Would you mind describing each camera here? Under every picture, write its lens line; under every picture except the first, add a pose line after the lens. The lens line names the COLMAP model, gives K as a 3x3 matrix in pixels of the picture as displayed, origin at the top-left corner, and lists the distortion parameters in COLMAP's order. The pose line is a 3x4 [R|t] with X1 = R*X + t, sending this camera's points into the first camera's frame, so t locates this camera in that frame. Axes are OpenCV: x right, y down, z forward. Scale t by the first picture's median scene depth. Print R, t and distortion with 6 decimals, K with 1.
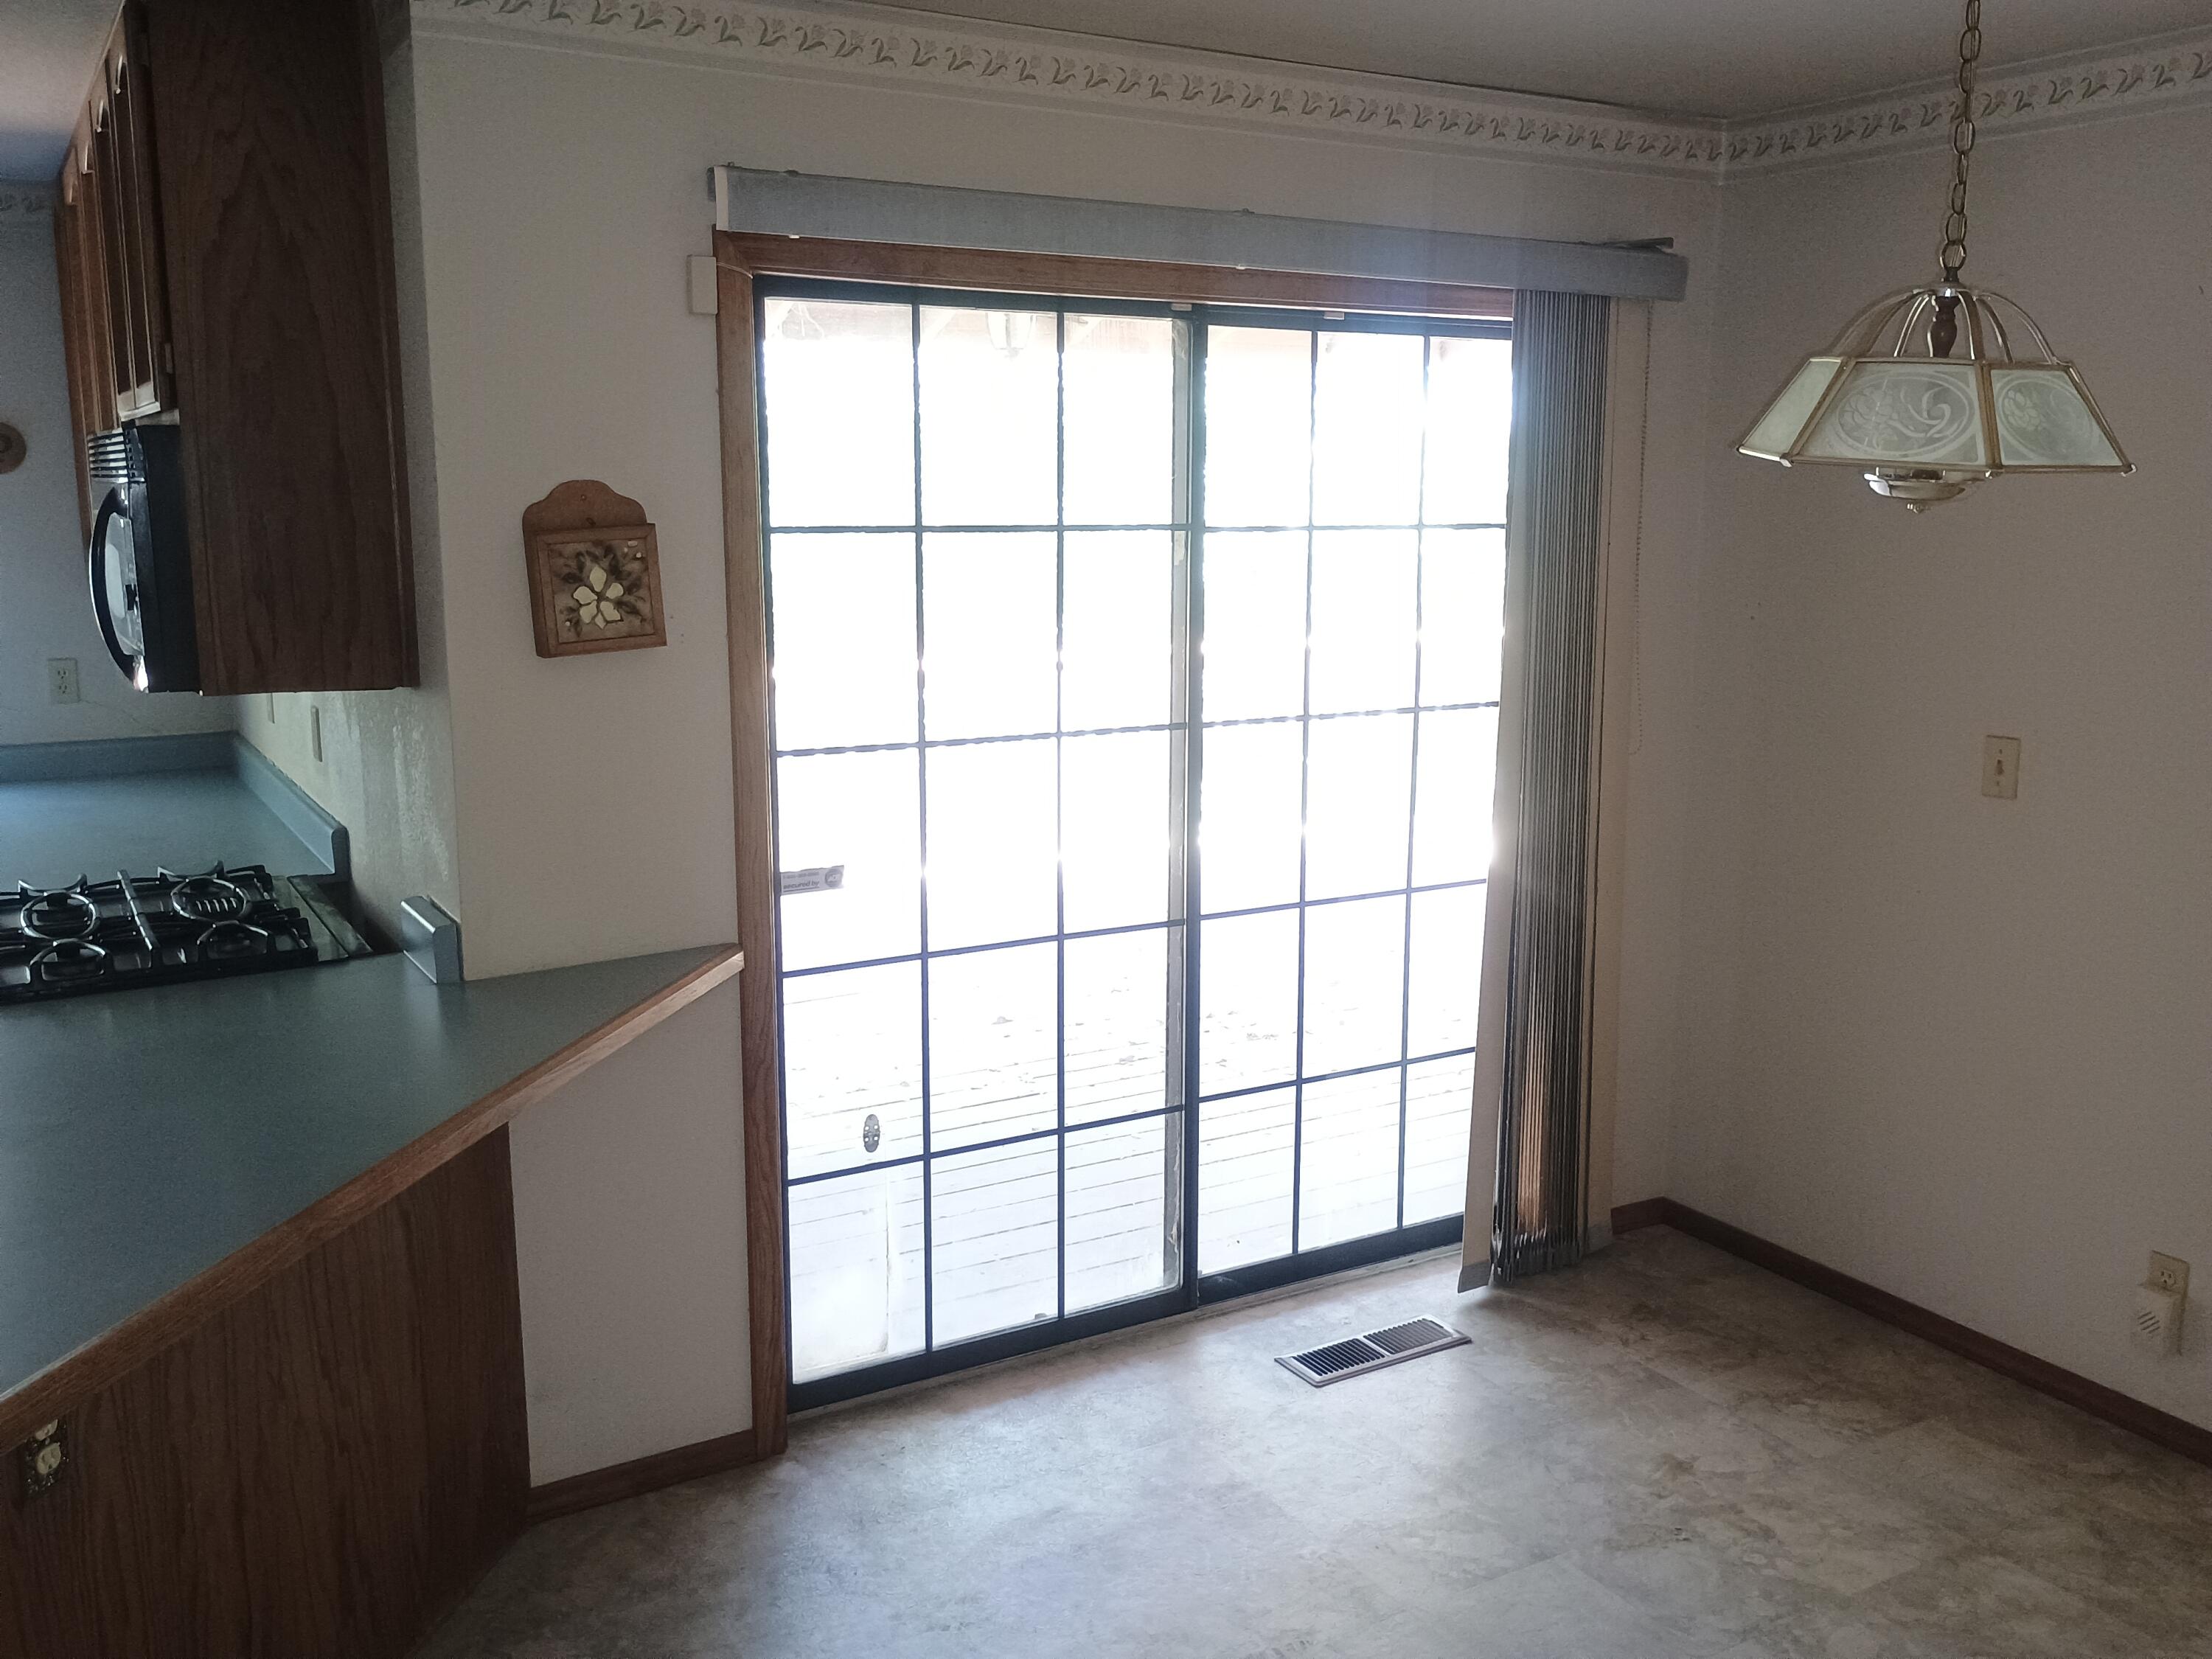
lens RADIAL K [[1915.8, 0, 1116.5], [0, 1915.8, 810.0], [0, 0, 1]] dist [0.056223, -0.072647]
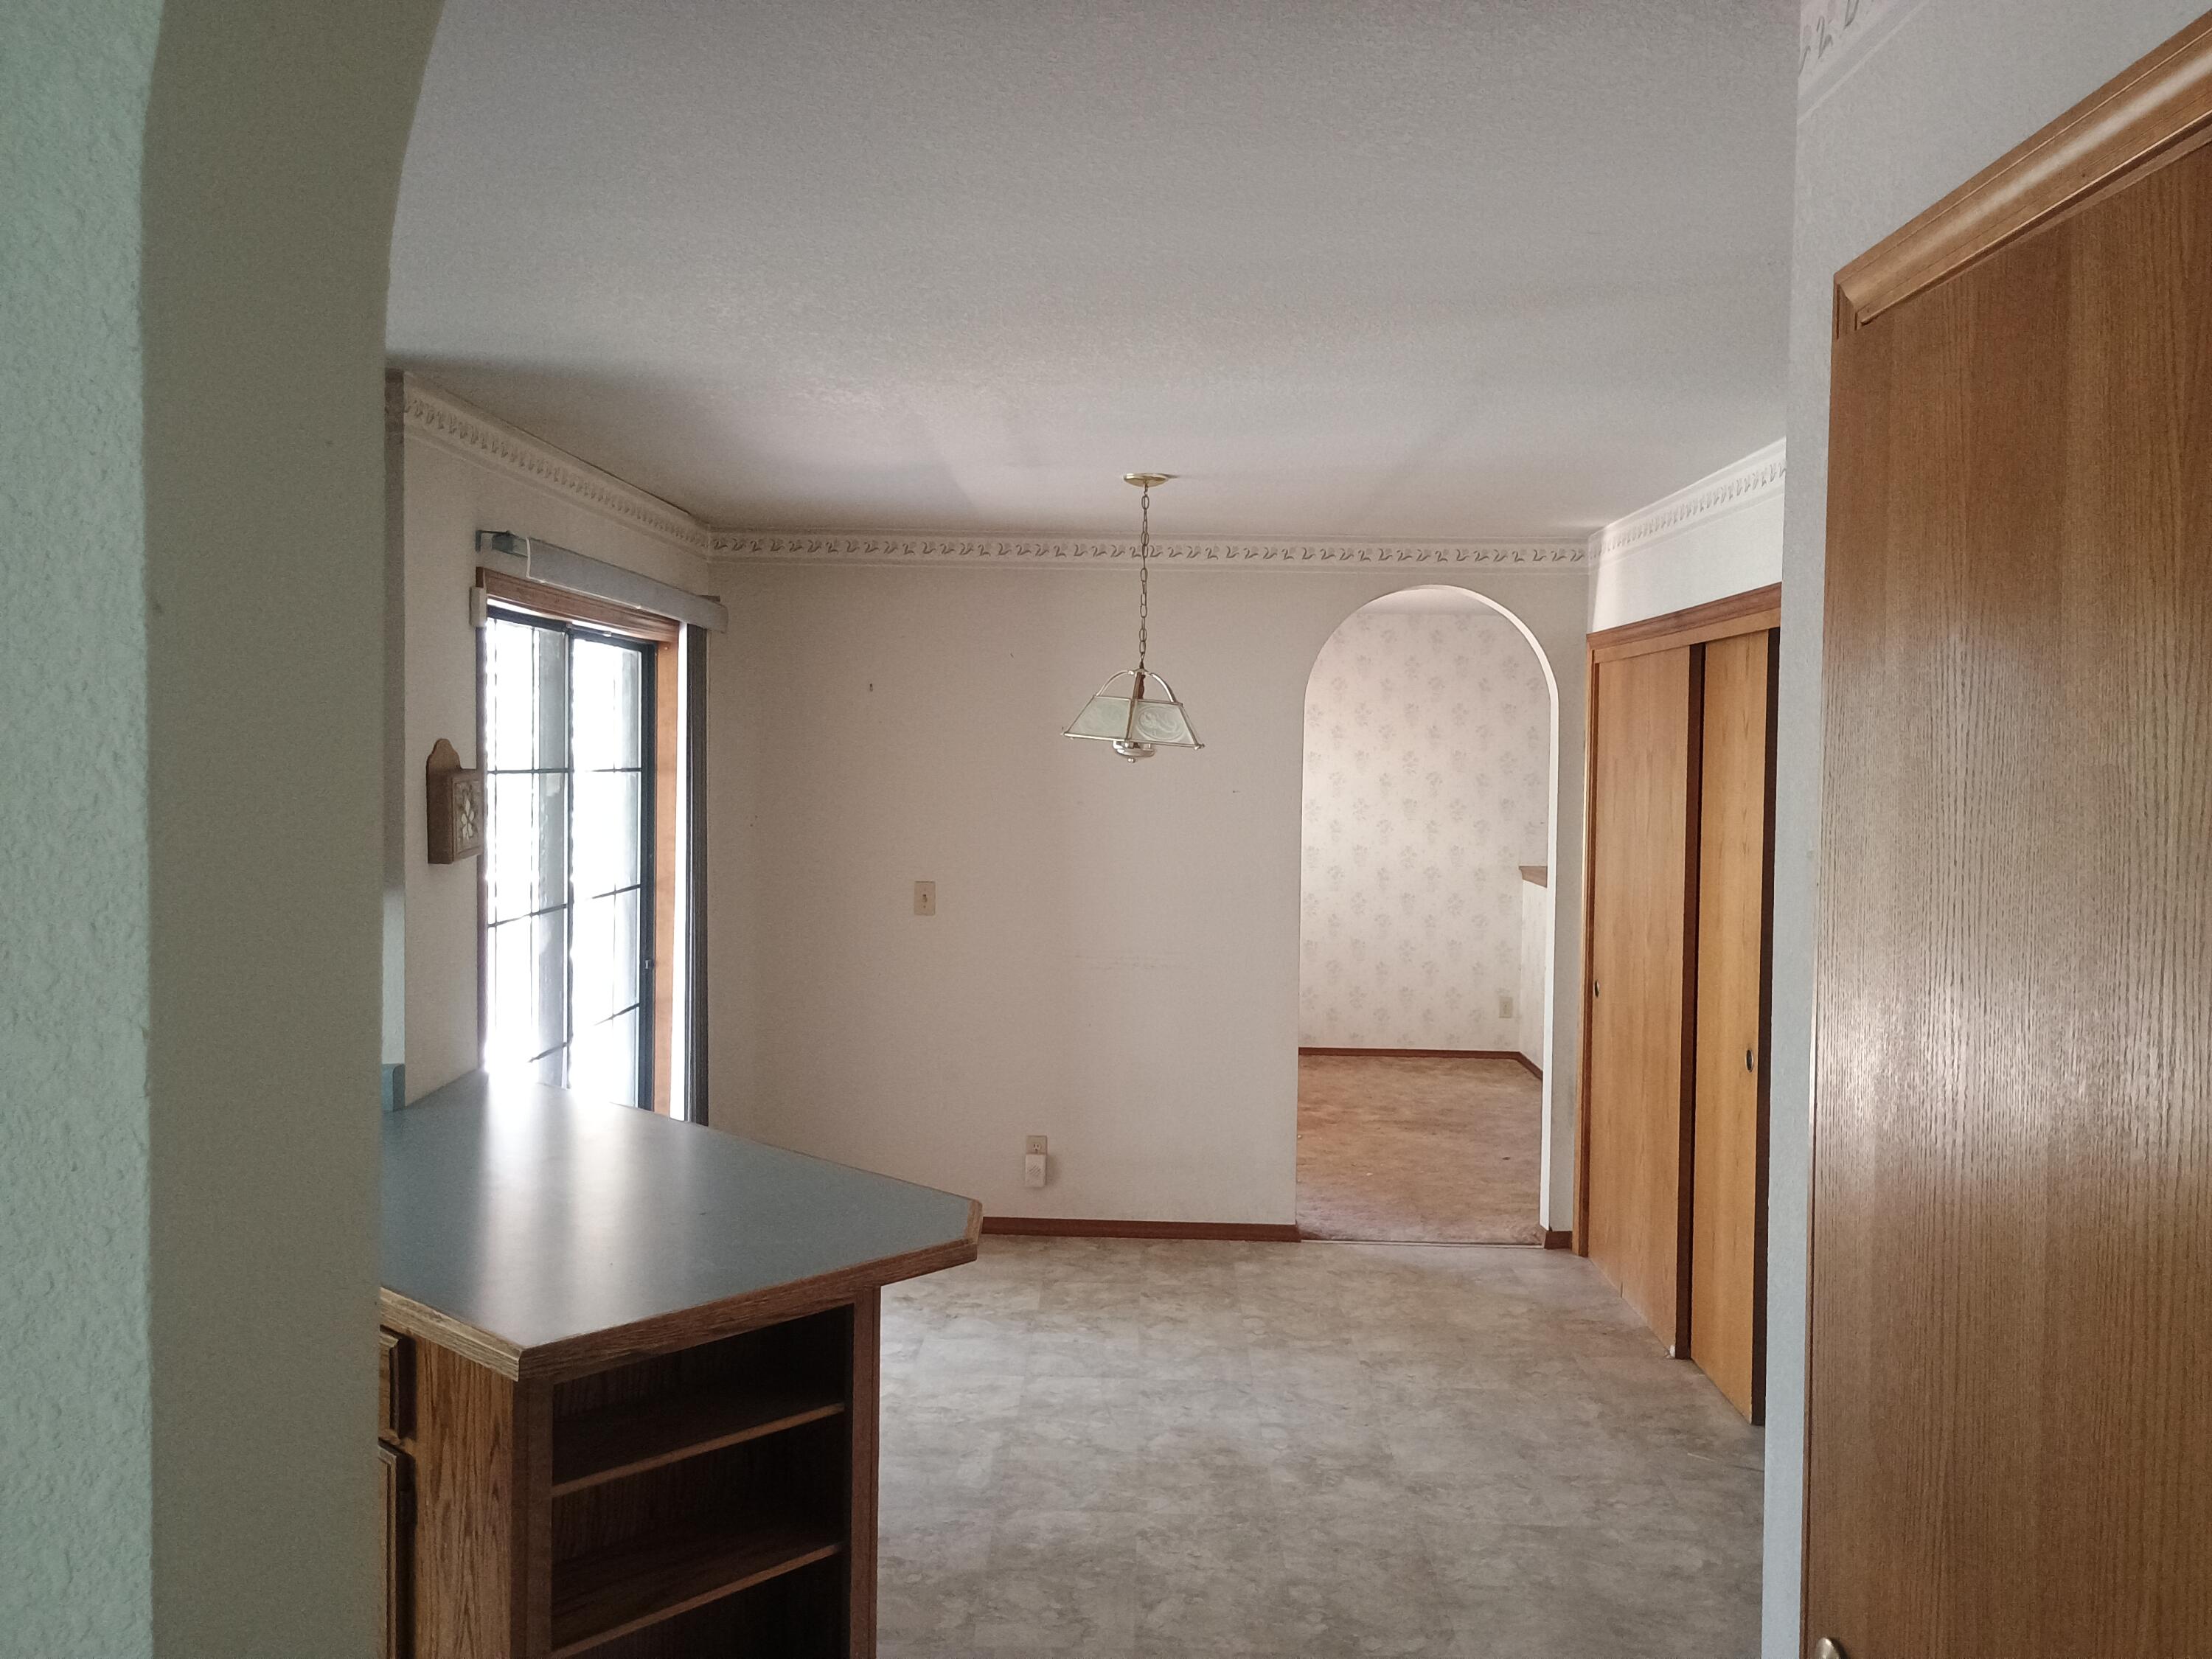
lens RADIAL K [[1915.8, 0, 1101.8], [0, 1915.8, 834.8], [0, 0, 1]] dist [0.056223, -0.072647]
pose [[0.527868, -0.032639, 0.848699, -1.033243], [0.130955, 0.990440, -0.043360, 0.020188], [-0.839170, 0.134029, 0.527096, -0.120106]]
